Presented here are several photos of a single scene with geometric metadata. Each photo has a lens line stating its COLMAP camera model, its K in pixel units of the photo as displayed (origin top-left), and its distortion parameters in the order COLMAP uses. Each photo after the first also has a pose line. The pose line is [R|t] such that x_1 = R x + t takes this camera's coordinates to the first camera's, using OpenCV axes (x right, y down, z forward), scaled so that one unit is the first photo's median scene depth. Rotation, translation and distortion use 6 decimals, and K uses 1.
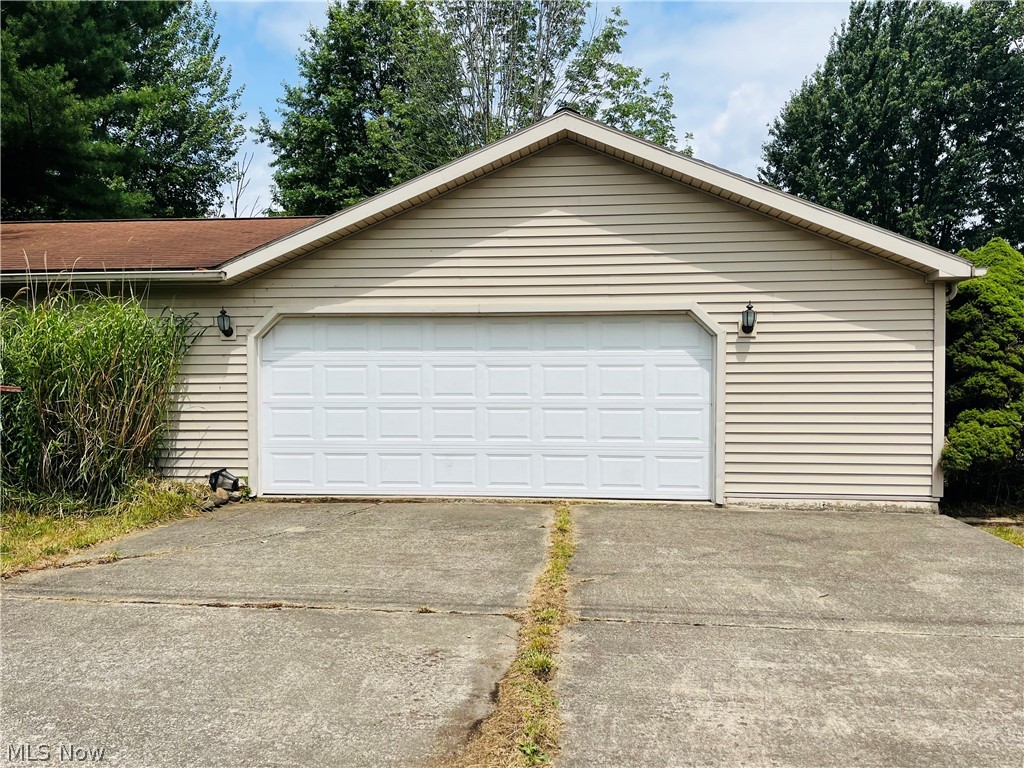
lens RADIAL K [[773.8, 0, 512.0], [0, 773.8, 384.0], [0, 0, 1]] dist [0.065148, -0.089598]
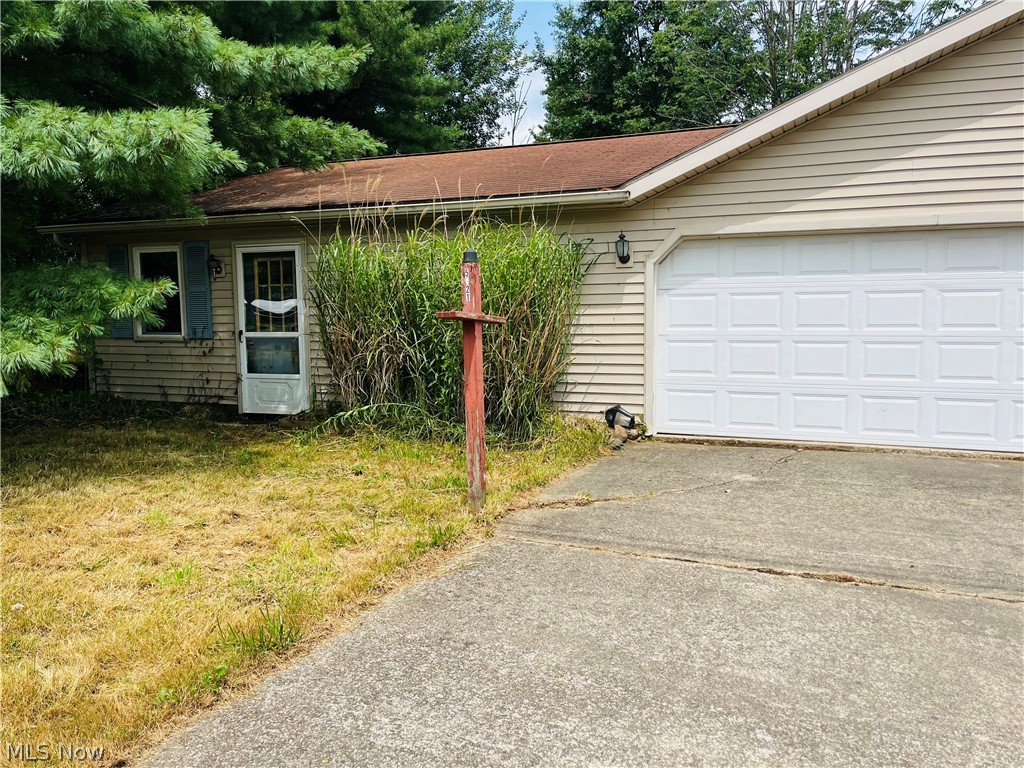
lens RADIAL K [[773.8, 0, 512.0], [0, 773.8, 384.0], [0, 0, 1]] dist [0.065148, -0.089598]
pose [[0.959937, 0.021672, -0.279377, -0.234194], [0.002373, 0.996340, 0.085443, 0.002996], [0.280206, -0.082683, 0.956372, 0.068960]]
